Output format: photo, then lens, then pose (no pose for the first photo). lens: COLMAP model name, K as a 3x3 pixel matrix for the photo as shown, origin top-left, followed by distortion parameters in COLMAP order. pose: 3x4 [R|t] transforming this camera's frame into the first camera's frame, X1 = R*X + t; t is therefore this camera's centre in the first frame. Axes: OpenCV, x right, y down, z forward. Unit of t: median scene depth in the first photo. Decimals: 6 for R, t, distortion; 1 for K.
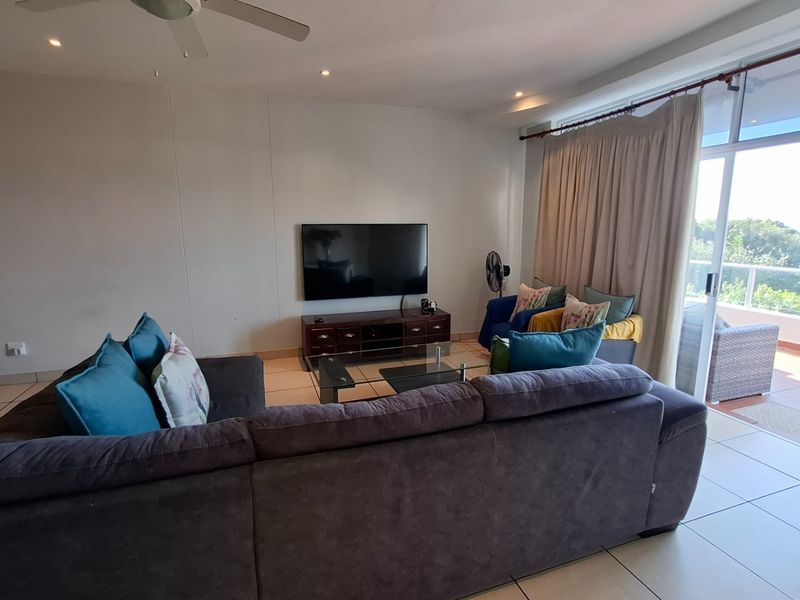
lens RADIAL K [[417.3, 0, 399.0], [0, 417.3, 300.7], [0, 0, 1]] dist [-0.015110, 0.005060]
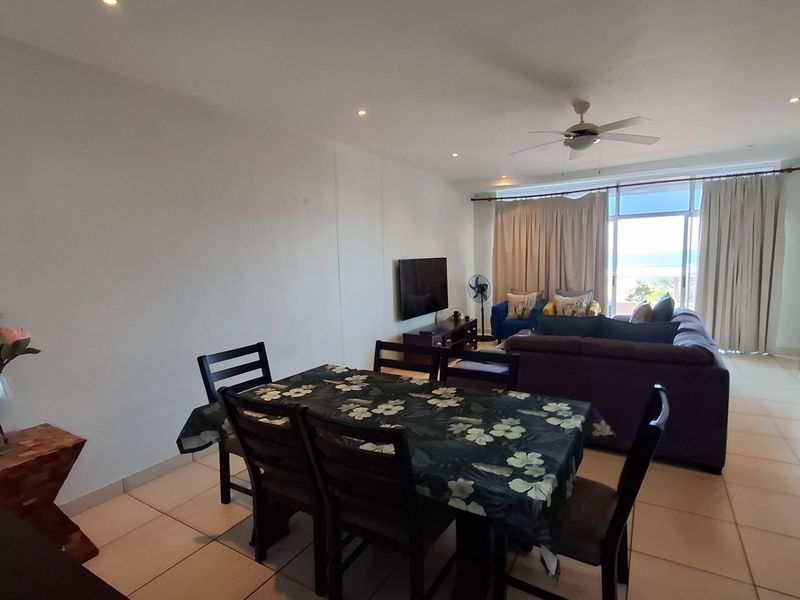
lens RADIAL K [[417.3, 0, 406.8], [0, 417.3, 296.6], [0, 0, 1]] dist [-0.015110, 0.005060]
pose [[0.759151, -0.080756, 0.645886, -1.013538], [0.148184, 0.987660, -0.050682, -0.008127], [-0.633823, 0.134185, 0.761750, 0.062028]]
